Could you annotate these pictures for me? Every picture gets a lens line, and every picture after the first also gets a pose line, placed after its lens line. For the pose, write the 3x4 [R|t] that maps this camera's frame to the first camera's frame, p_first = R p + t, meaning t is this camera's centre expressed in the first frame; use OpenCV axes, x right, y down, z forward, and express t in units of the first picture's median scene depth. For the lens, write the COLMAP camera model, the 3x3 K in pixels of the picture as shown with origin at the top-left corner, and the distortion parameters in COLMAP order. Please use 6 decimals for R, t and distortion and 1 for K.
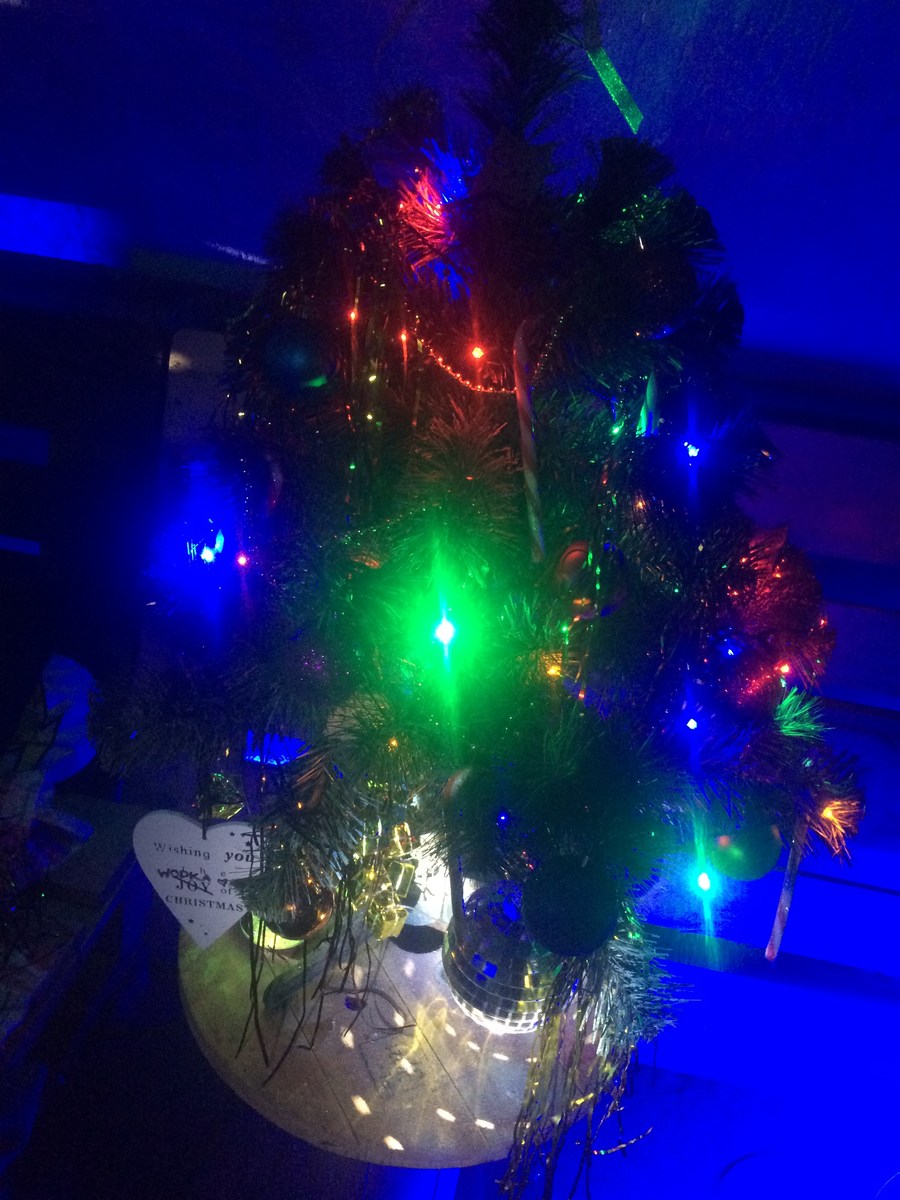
lens RADIAL K [[1026.6, 0, 450.0], [0, 1026.6, 600.0], [0, 0, 1]] dist [0.061186, -0.095410]
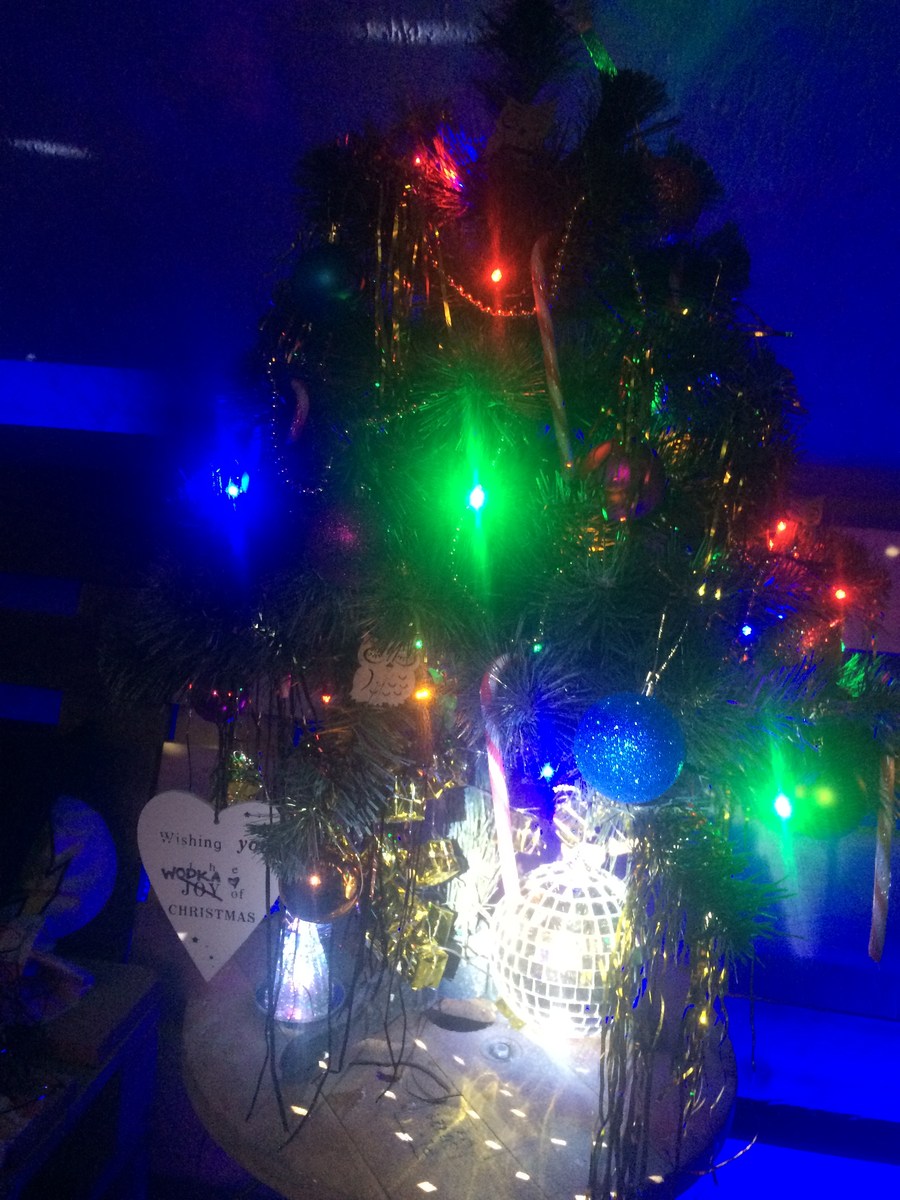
lens RADIAL K [[1026.6, 0, 450.0], [0, 1026.6, 600.0], [0, 0, 1]] dist [0.061186, -0.095410]
pose [[0.998907, -0.040905, -0.022622, -0.008194], [0.031400, 0.945708, -0.323496, 0.346672], [0.034626, 0.322433, 0.945959, 0.104527]]
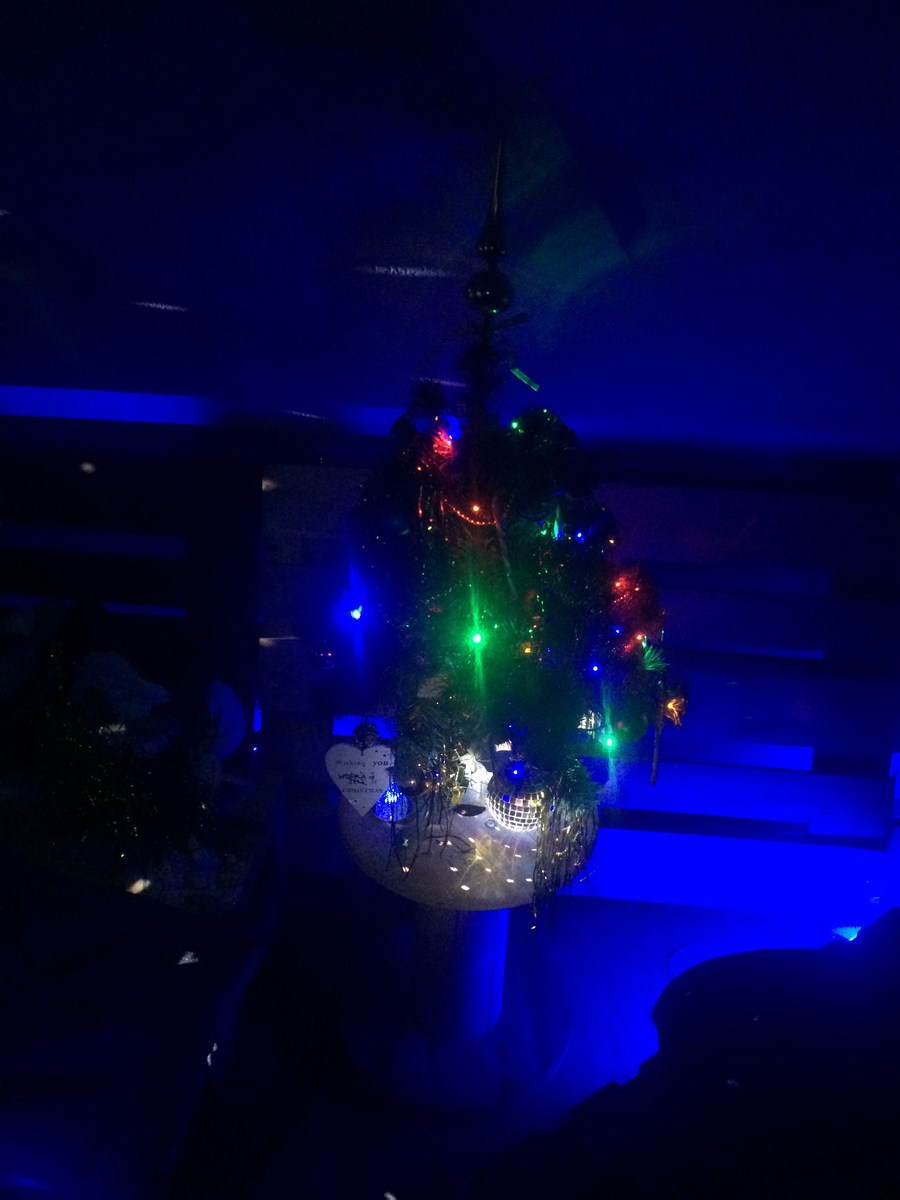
lens RADIAL K [[1026.6, 0, 450.0], [0, 1026.6, 600.0], [0, 0, 1]] dist [0.061186, -0.095410]
pose [[0.993193, -0.112207, 0.031271, -0.099355], [0.112222, 0.993682, 0.001273, -0.049293], [-0.031216, 0.002245, 0.999510, -0.985579]]
